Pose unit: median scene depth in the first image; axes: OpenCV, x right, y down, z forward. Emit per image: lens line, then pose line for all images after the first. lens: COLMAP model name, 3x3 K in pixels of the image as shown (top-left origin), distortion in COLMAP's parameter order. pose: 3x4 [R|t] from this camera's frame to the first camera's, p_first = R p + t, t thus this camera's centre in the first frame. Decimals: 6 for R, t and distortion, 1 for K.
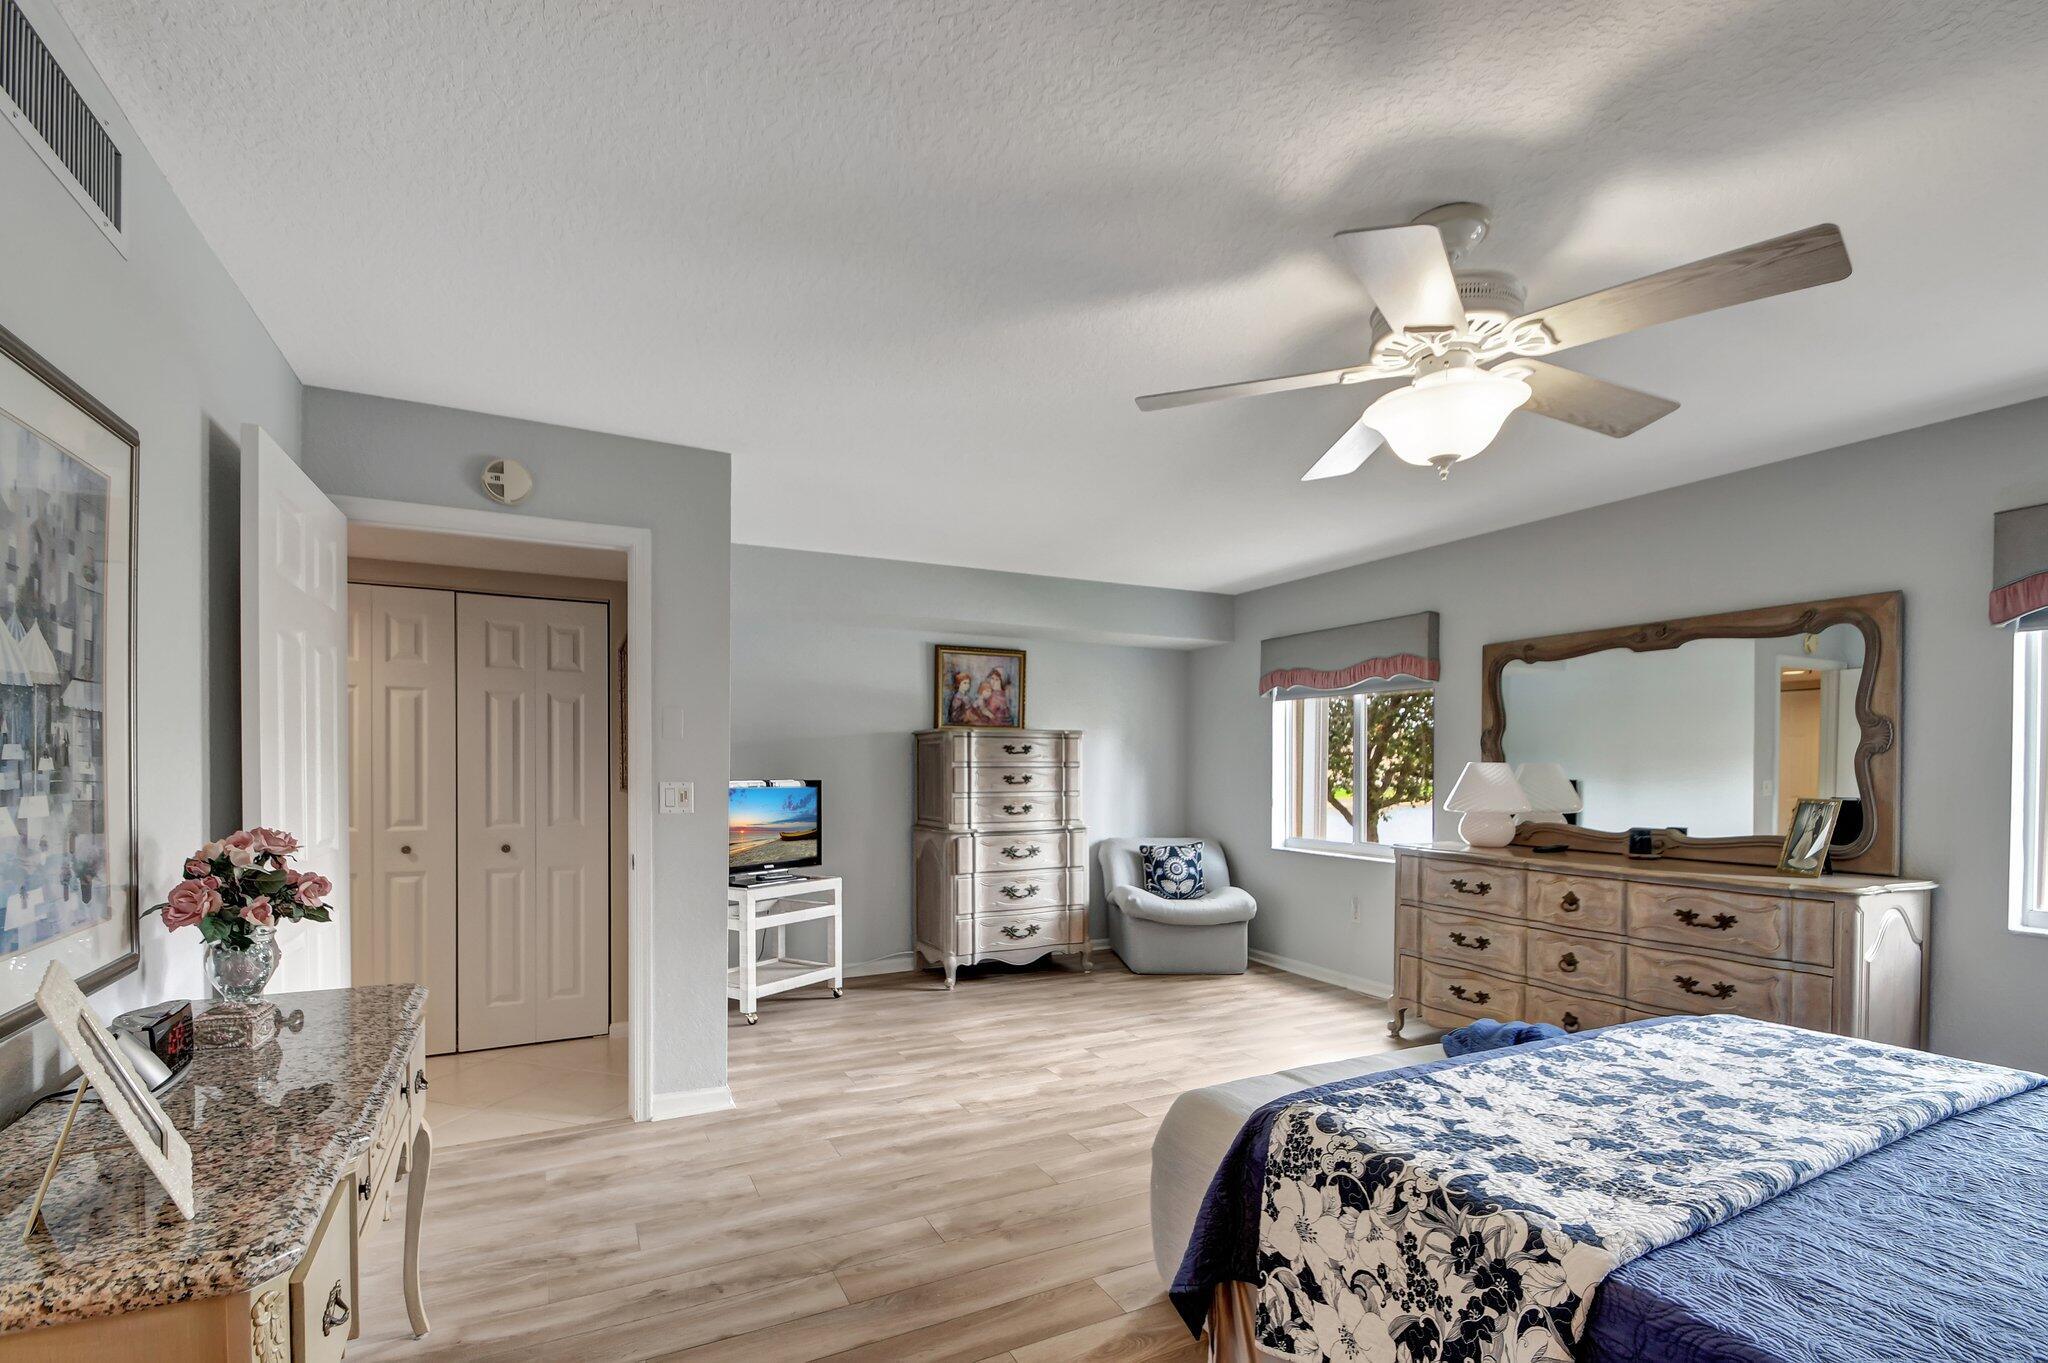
lens RADIAL K [[928.2, 0, 1024.1], [0, 928.2, 774.2], [0, 0, 1]] dist [-0.000110, -0.000008]
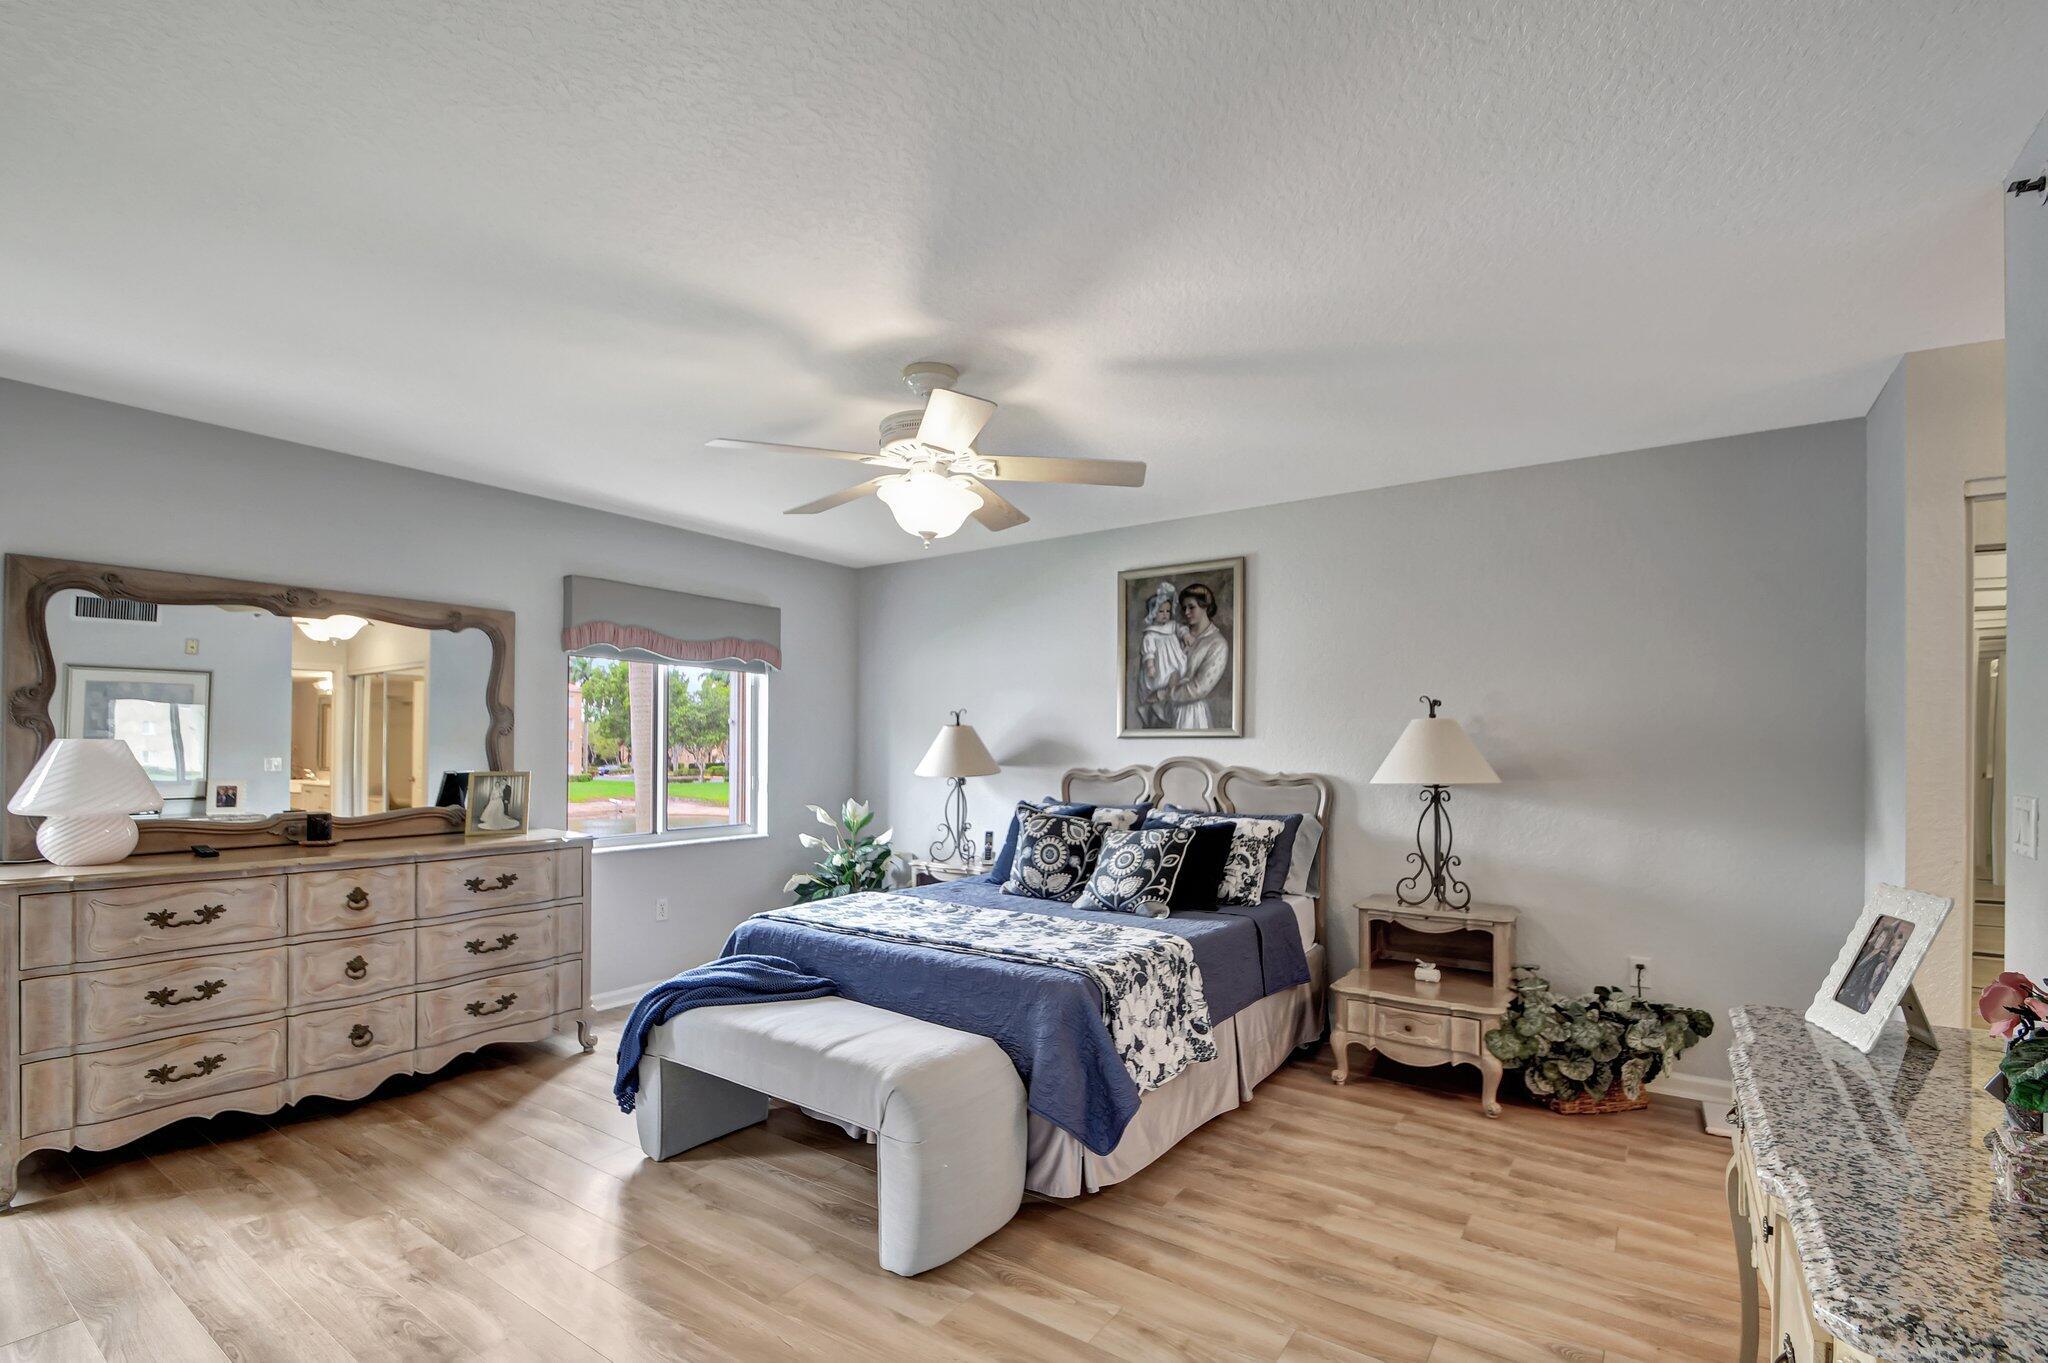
lens RADIAL K [[913.7, 0, 1010.9], [0, 913.7, 747.8], [0, 0, 1]] dist [-0.000895, -0.000135]
pose [[-0.461211, -0.007699, 0.887257, -0.690196], [0.002474, 0.999947, 0.009963, -0.020227], [-0.887287, 0.006790, -0.461168, 1.243398]]
